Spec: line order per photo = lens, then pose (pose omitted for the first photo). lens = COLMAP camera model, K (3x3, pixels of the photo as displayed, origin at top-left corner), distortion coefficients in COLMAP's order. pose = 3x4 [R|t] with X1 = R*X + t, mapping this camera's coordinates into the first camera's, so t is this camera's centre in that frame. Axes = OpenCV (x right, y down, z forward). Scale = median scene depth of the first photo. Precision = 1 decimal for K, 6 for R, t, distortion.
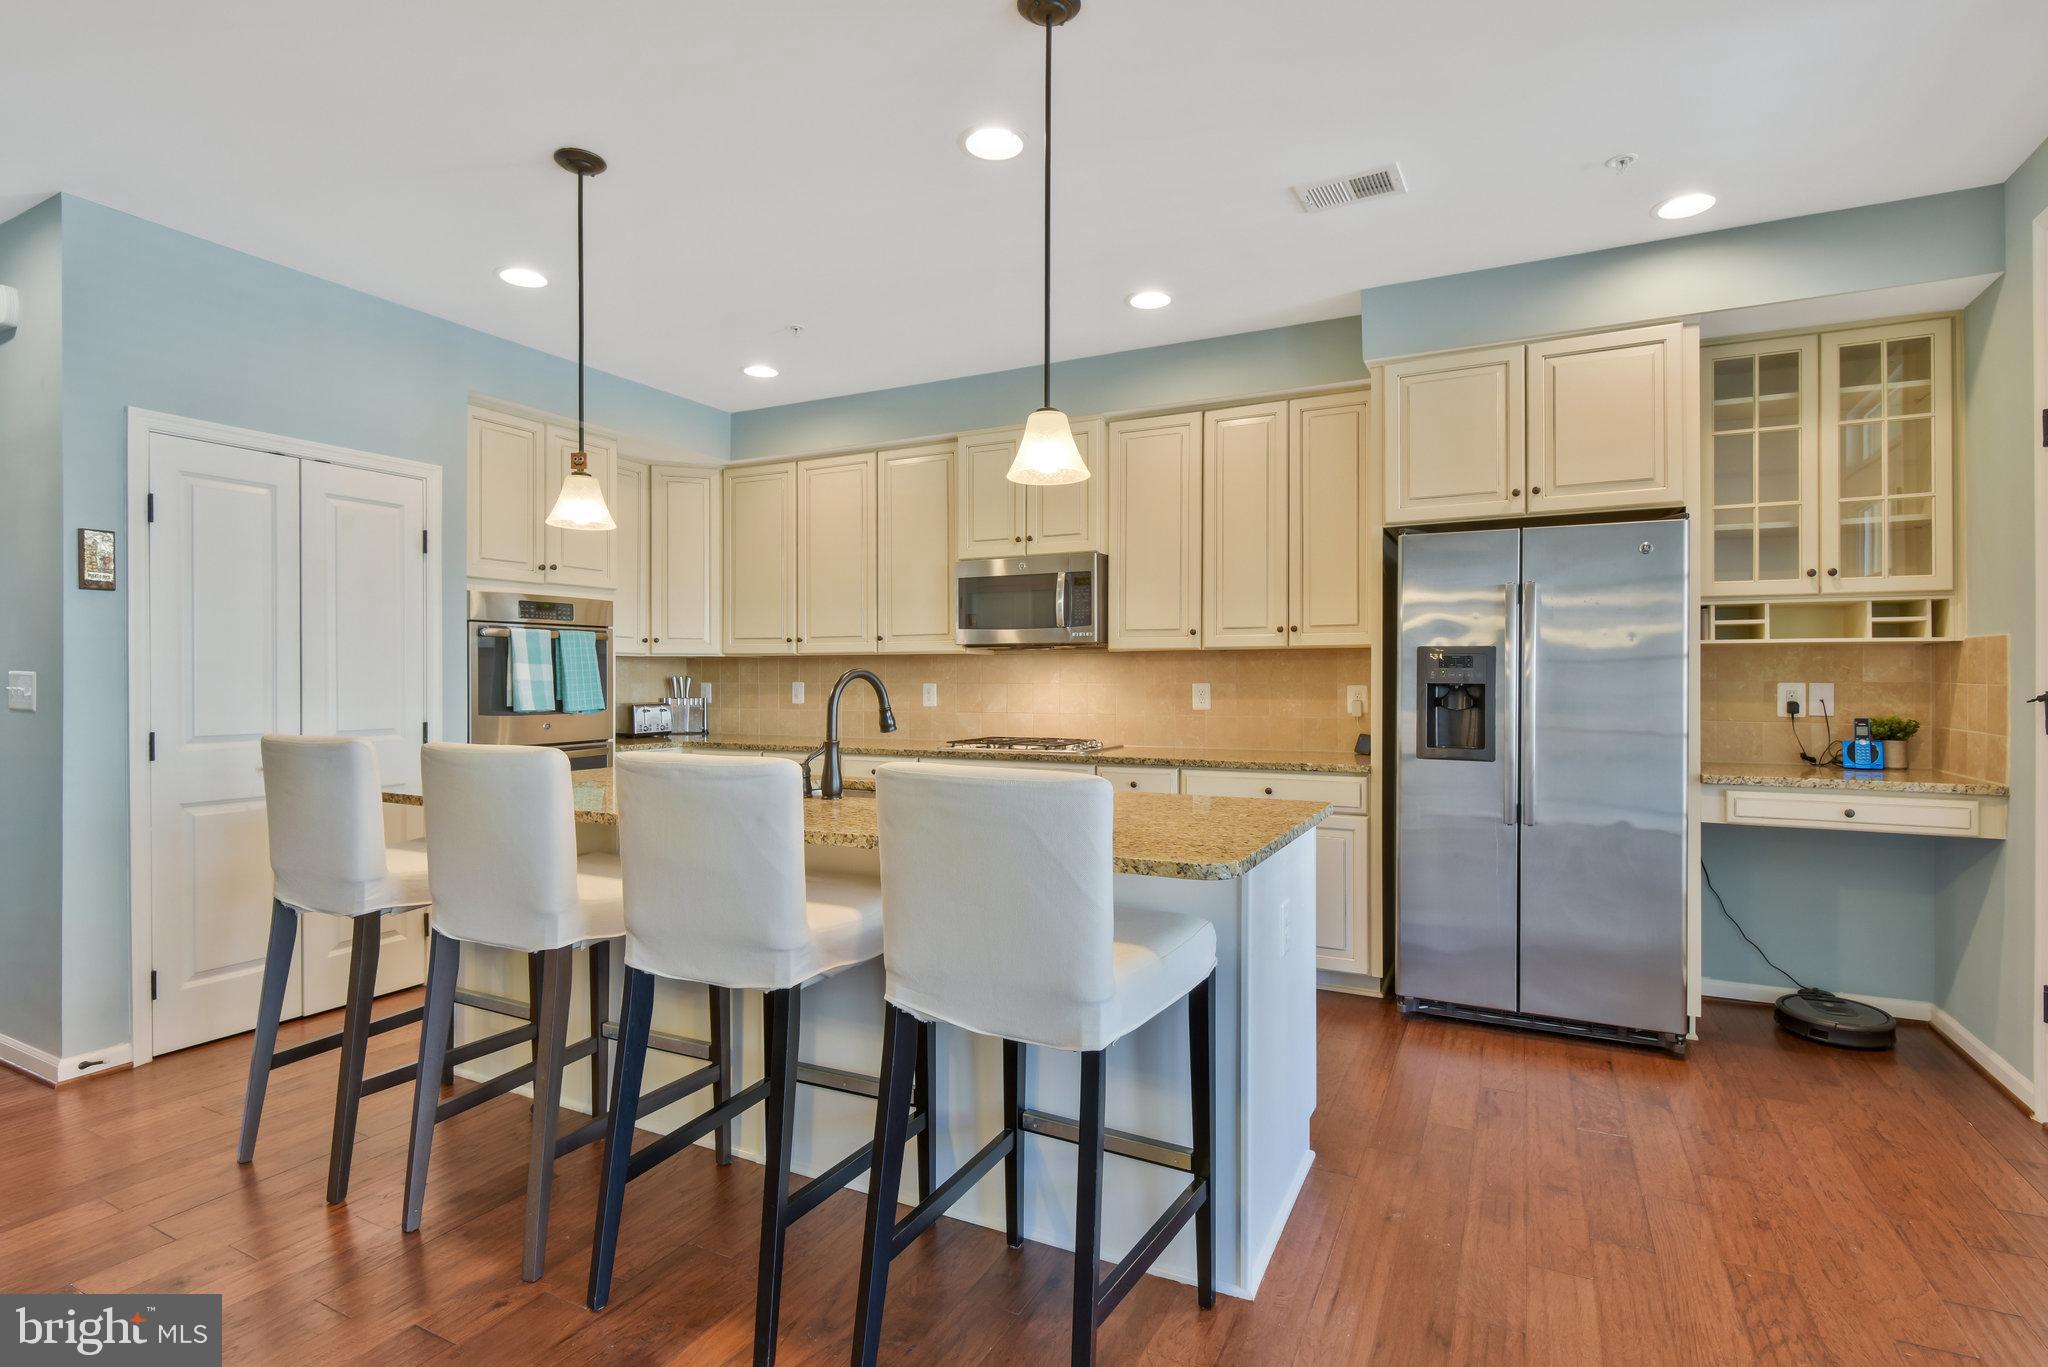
lens RADIAL K [[993.3, 0, 1031.1], [0, 993.3, 640.2], [0, 0, 1]] dist [-0.006308, -0.008220]
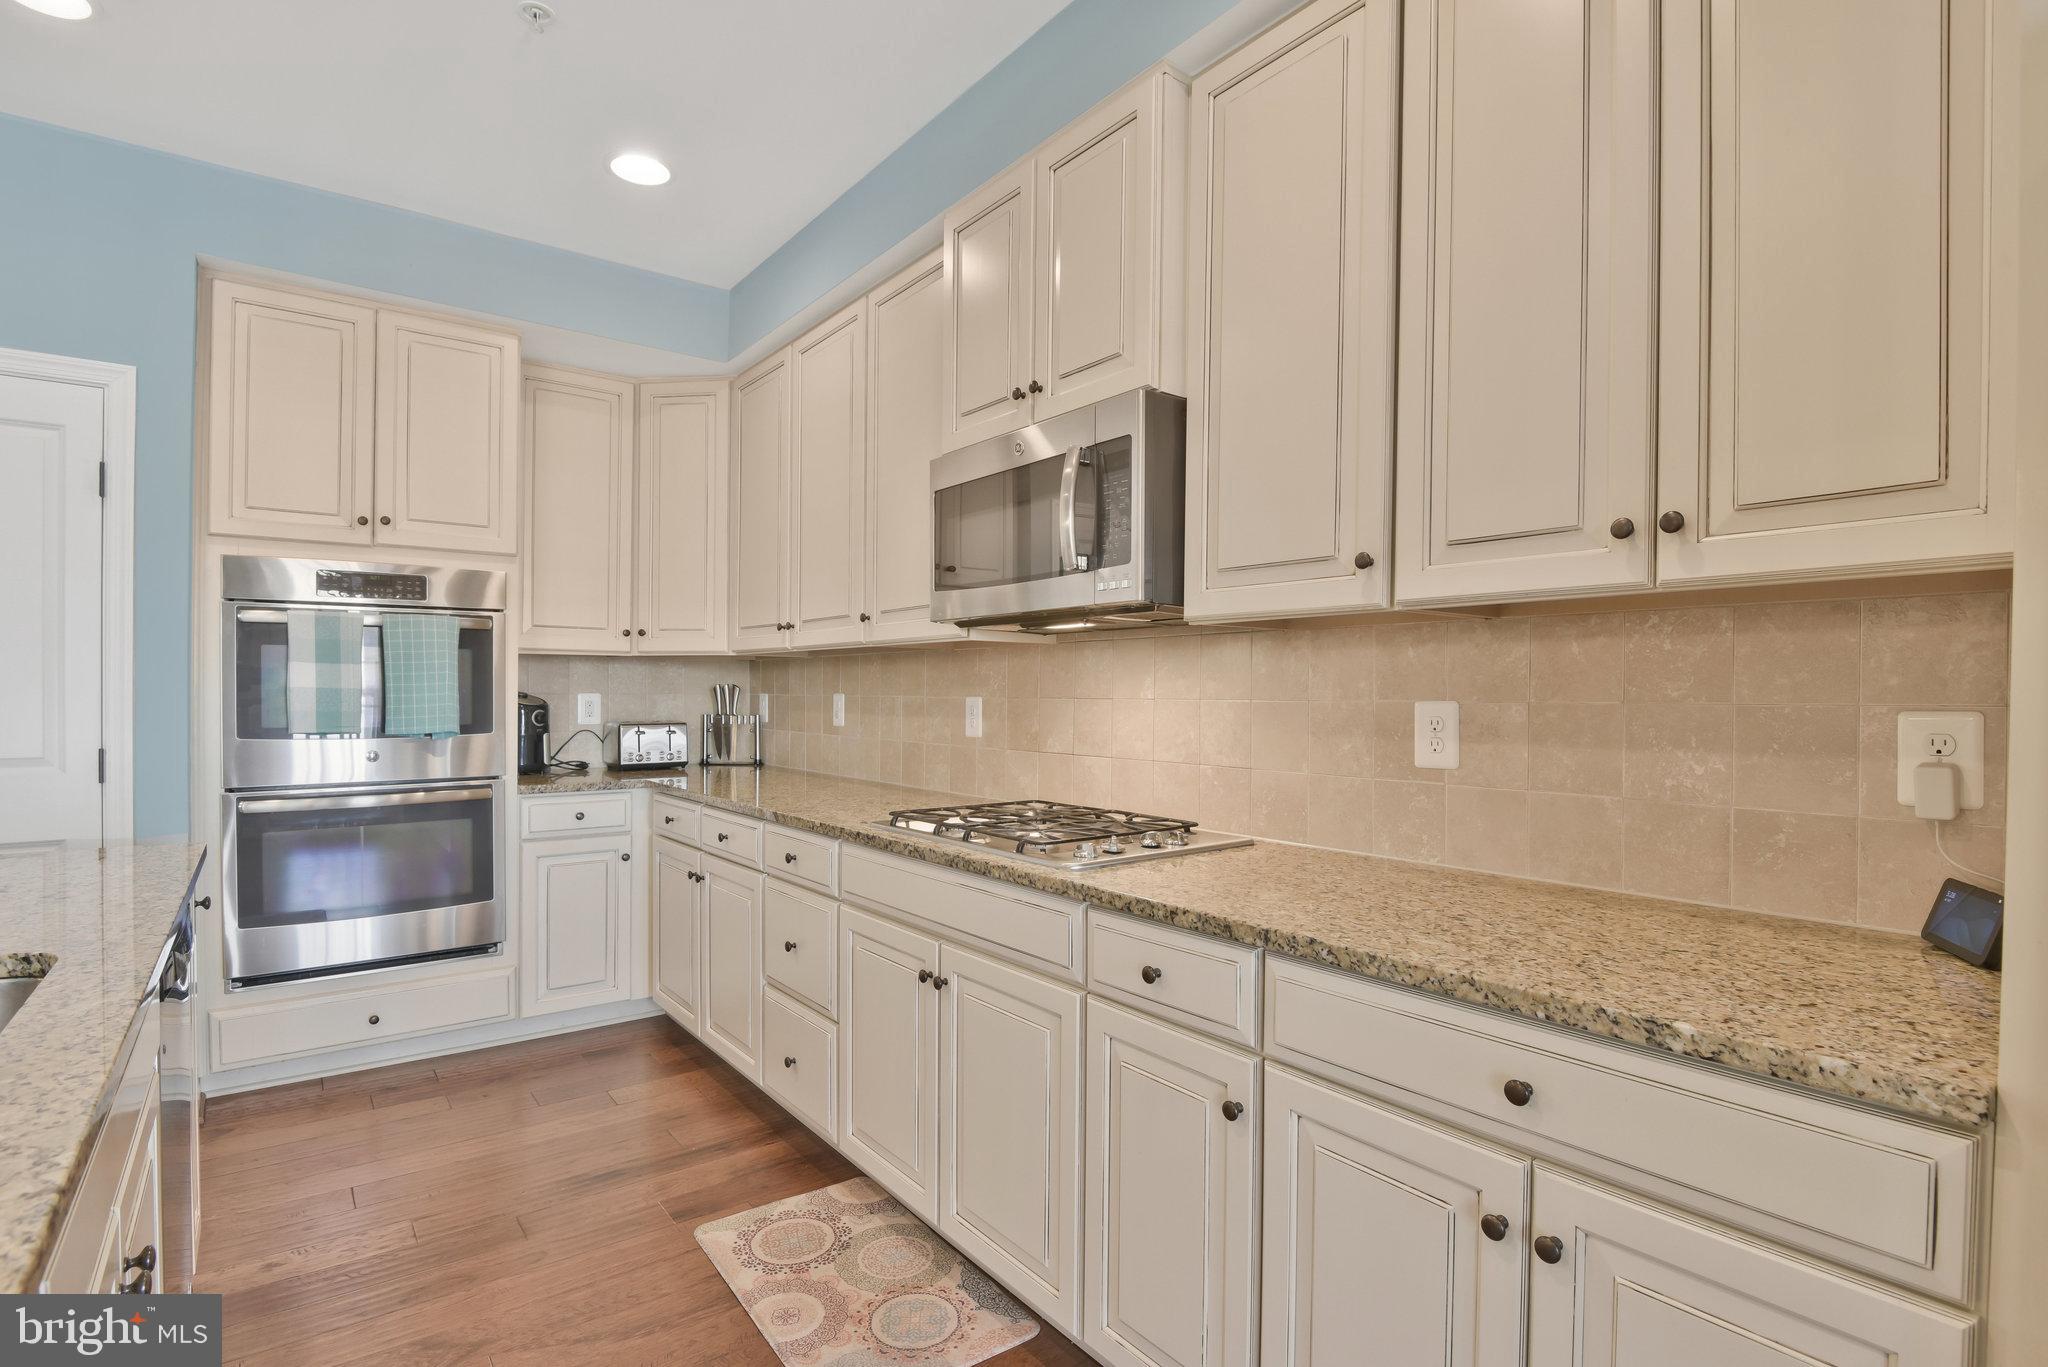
lens RADIAL K [[993.3, 0, 1016.0], [0, 993.3, 678.8], [0, 0, 1]] dist [-0.006308, -0.008220]
pose [[0.897083, -0.000886, -0.441861, 0.207806], [0.012909, 0.999624, 0.024205, 0.024242], [0.441673, -0.027418, 0.896757, 0.610391]]
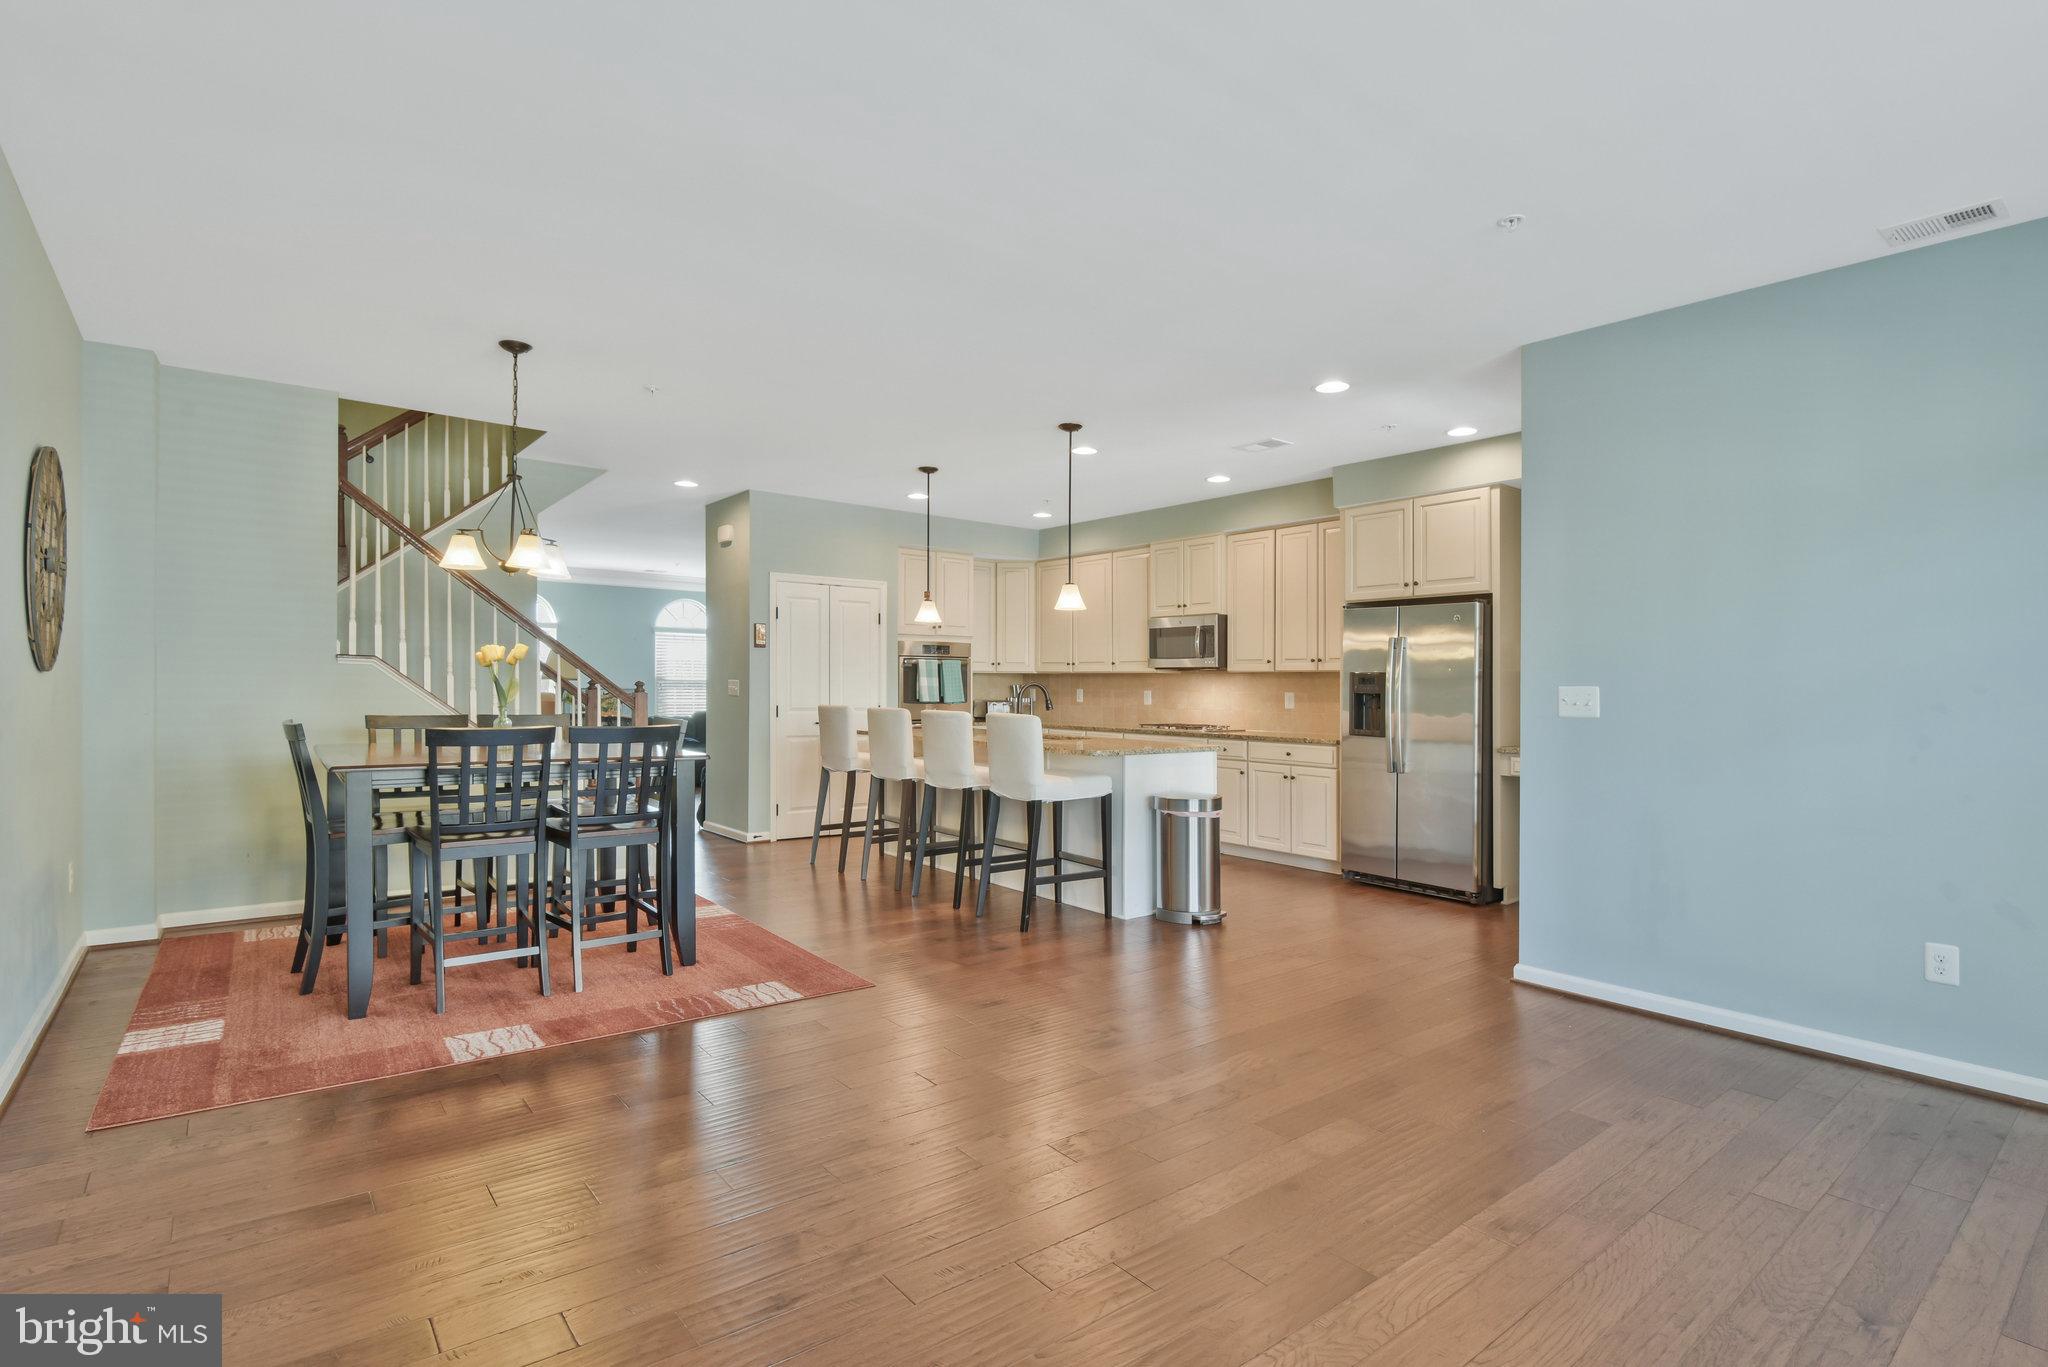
lens RADIAL K [[993.3, 0, 1035.2], [0, 993.3, 607.9], [0, 0, 1]] dist [-0.006308, -0.008220]
pose [[0.911344, -0.021855, -0.411066, 0.491331], [0.004737, 0.999080, -0.042616, -0.028803], [0.411619, 0.036891, 0.910609, -0.690592]]
